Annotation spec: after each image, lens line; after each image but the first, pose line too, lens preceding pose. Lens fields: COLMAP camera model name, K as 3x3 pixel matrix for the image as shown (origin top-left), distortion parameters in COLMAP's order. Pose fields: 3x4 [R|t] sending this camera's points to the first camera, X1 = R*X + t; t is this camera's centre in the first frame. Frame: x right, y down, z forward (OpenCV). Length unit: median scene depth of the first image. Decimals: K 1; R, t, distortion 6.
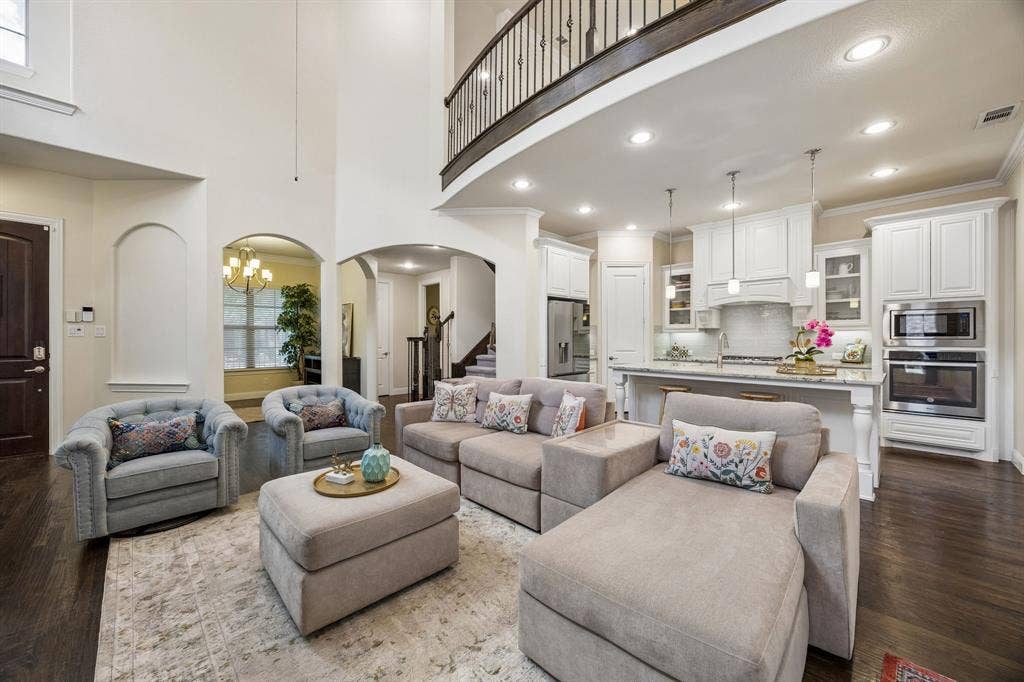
lens RADIAL K [[389.8, 0, 511.2], [0, 389.8, 337.8], [0, 0, 1]] dist [-0.000392, 0.000281]
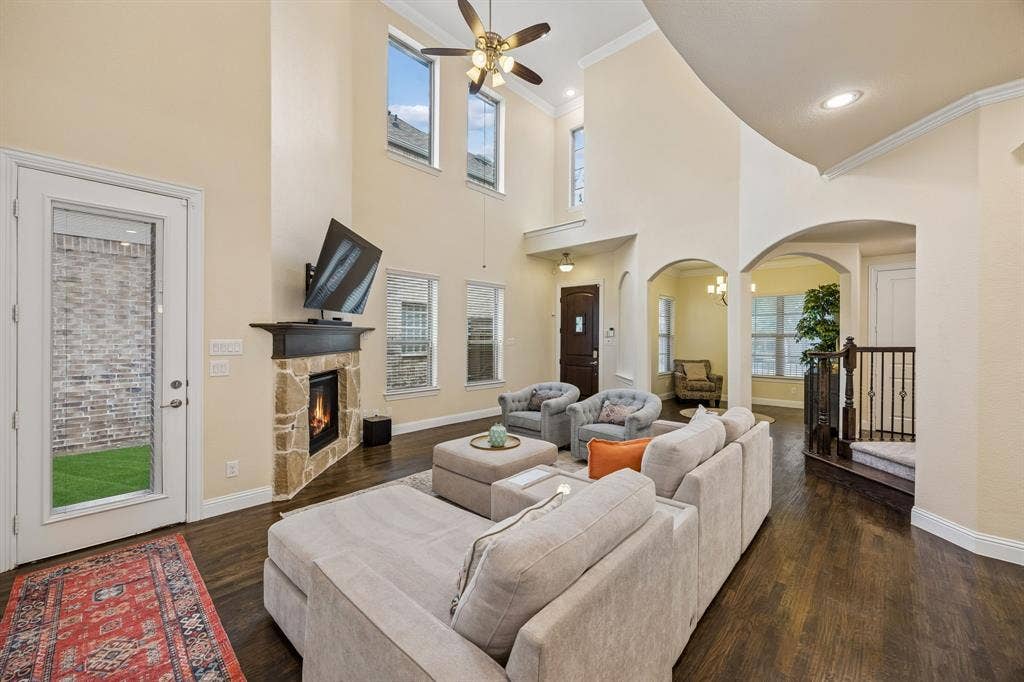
lens RADIAL K [[402.8, 0, 514.6], [0, 402.8, 338.7], [0, 0, 1]] dist [0.000089, -0.000003]
pose [[0.049988, 0.005286, -0.998736, 0.615958], [-0.002304, 0.999984, 0.005177, -0.039049], [0.998747, 0.002042, 0.049999, 0.488108]]
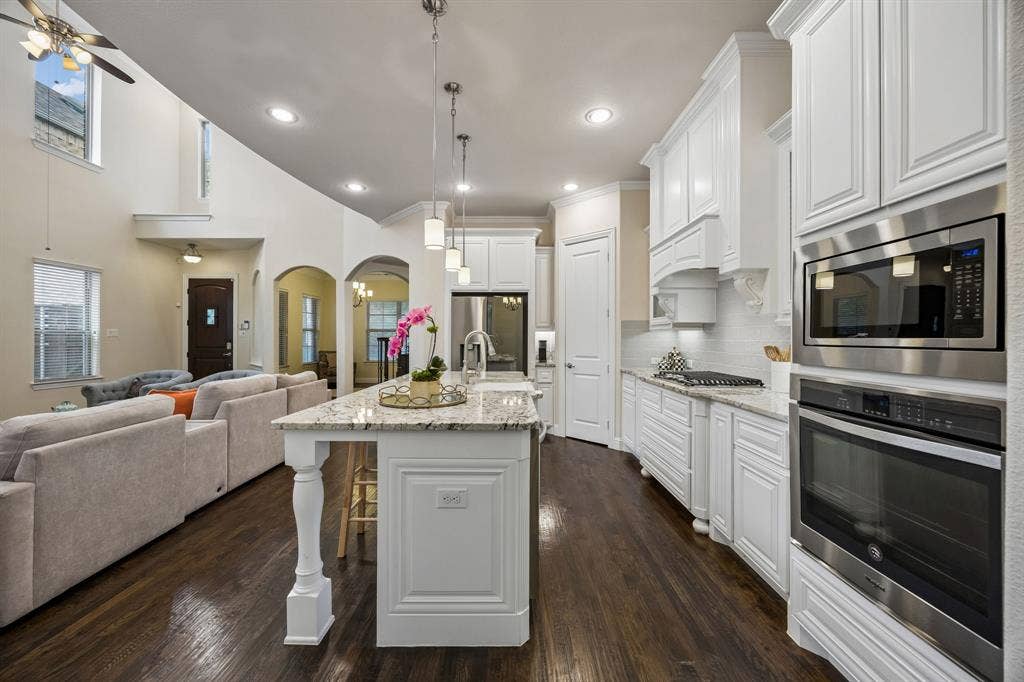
lens RADIAL K [[389.8, 0, 511.2], [0, 389.8, 337.8], [0, 0, 1]] dist [-0.000392, 0.000281]
pose [[0.712426, 0.001969, -0.701745, 1.031828], [-0.001804, 0.999998, 0.000975, -0.003582], [0.701745, 0.000572, 0.712428, 0.566208]]
